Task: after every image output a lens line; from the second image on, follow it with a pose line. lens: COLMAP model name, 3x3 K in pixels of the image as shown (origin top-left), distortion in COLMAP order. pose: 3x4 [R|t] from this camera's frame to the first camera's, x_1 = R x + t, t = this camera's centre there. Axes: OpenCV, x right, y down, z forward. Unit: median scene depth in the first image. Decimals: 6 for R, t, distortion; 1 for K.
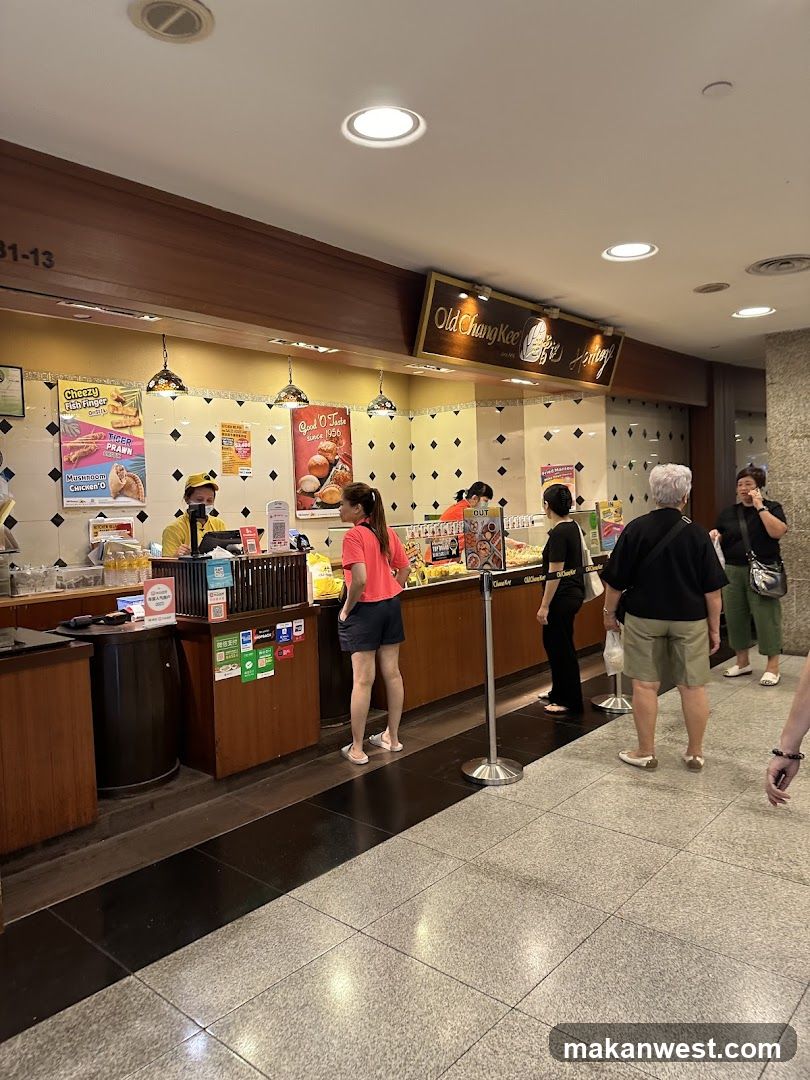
lens RADIAL K [[762.3, 0, 374.9], [0, 762.3, 538.9], [0, 0, 1]] dist [0.091660, -0.000255]
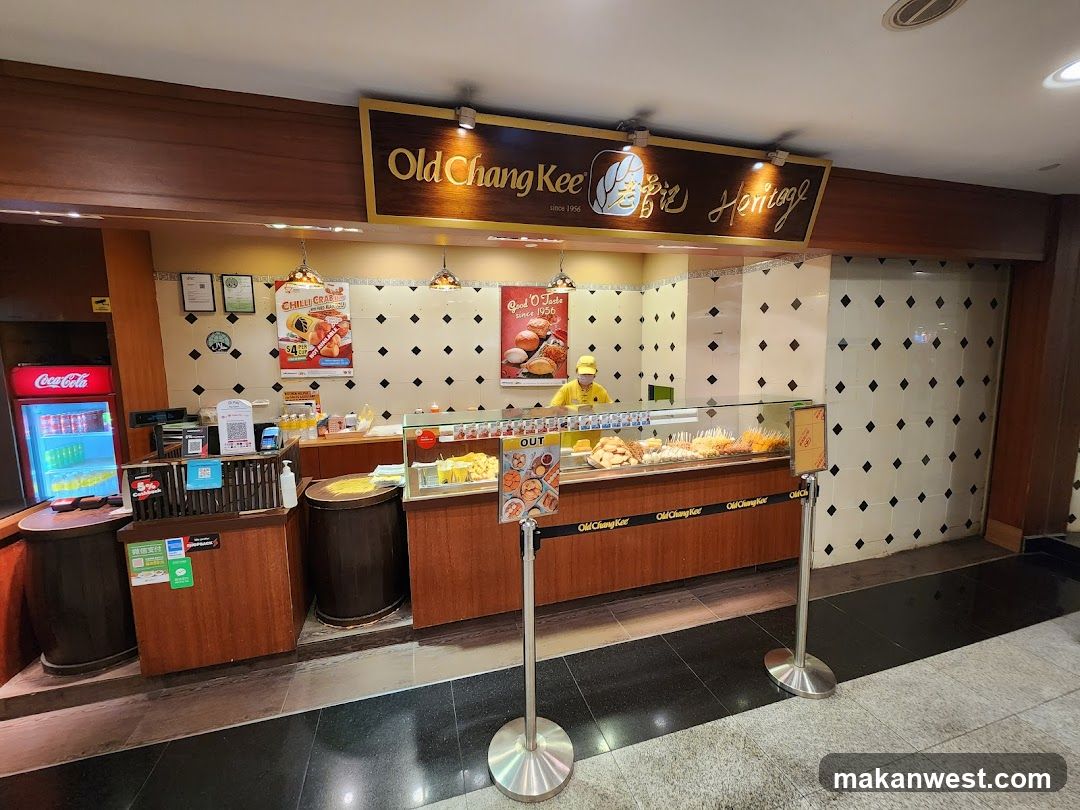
lens RADIAL K [[430.1, 0, 540.0], [0, 430.1, 405.0], [0, 0, 1]] dist [-0.000273, -0.000295]
pose [[0.851204, 0.090393, -0.516993, 0.287192], [-0.038004, 0.993086, 0.111063, -0.072999], [0.523458, -0.074889, 0.848754, 0.467934]]
